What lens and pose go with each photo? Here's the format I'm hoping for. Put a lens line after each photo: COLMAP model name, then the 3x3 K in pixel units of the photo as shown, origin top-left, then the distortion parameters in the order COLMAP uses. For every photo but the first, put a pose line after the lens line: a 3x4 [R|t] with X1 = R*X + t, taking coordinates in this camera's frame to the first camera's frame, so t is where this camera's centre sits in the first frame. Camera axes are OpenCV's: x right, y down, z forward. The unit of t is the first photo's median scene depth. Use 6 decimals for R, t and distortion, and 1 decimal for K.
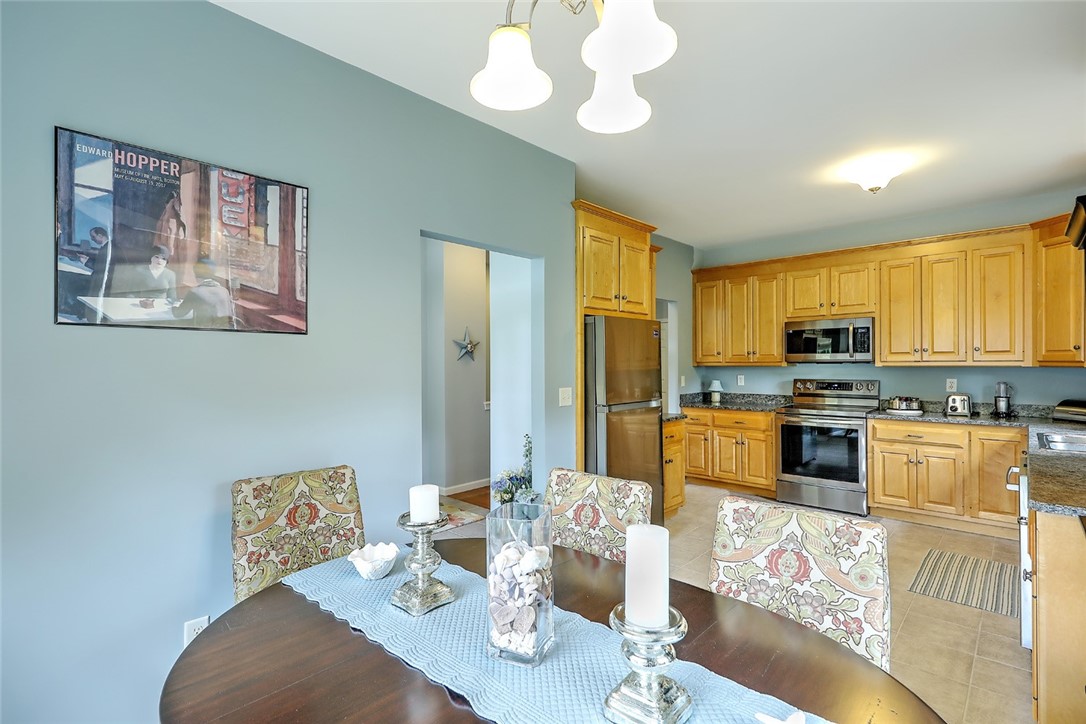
lens RADIAL K [[504.8, 0, 543.0], [0, 504.8, 362.0], [0, 0, 1]] dist [0.001525, -0.000769]
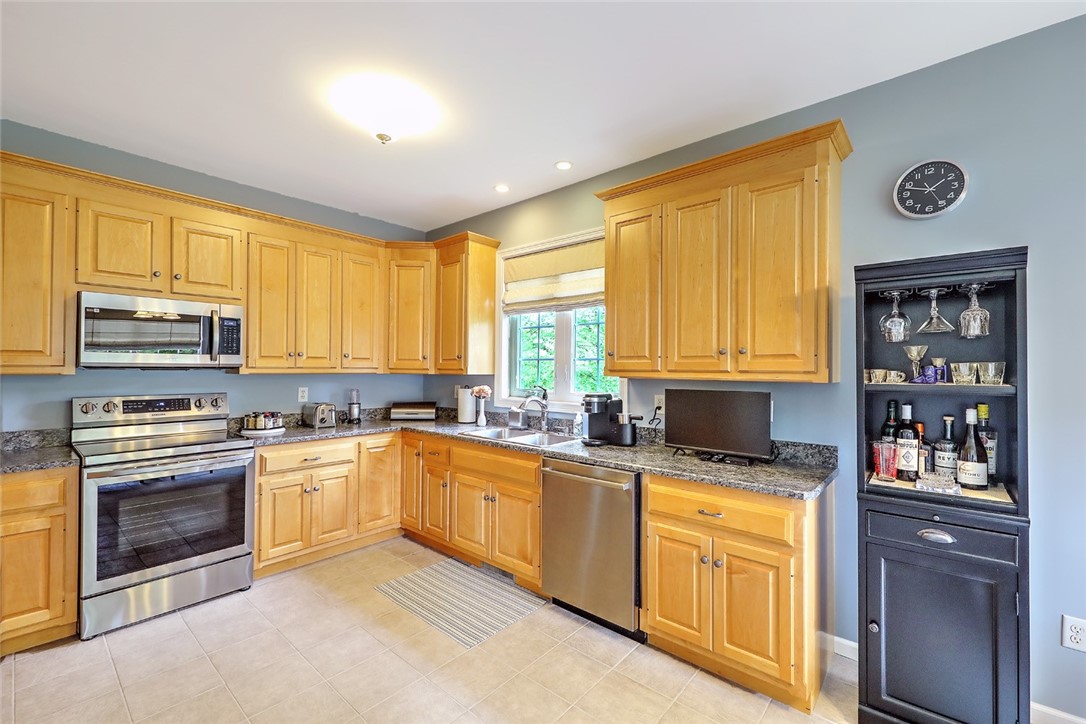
lens RADIAL K [[456.9, 0, 543.0], [0, 456.9, 362.0], [0, 0, 1]] dist [0.001934, 0.000192]
pose [[-0.042978, 0.020503, 0.998866, -0.021015], [-0.008024, 0.999750, -0.020867, 0.001754], [-0.999044, -0.008911, -0.042803, 0.607243]]
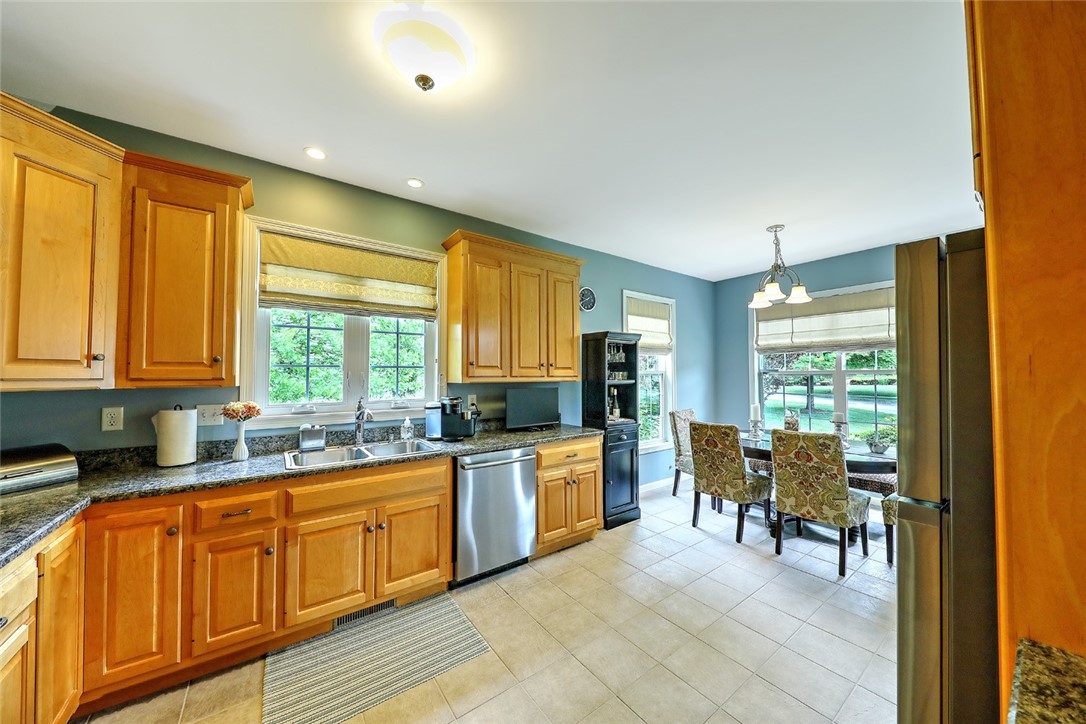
lens RADIAL K [[377.4, 0, 543.0], [0, 377.4, 362.0], [0, 0, 1]] dist [-0.001906, -0.000104]
pose [[-0.985757, 0.017130, 0.167302, 0.350114], [0.010834, 0.999201, -0.038476, 0.000249], [-0.167828, -0.036116, -0.985155, 1.078564]]
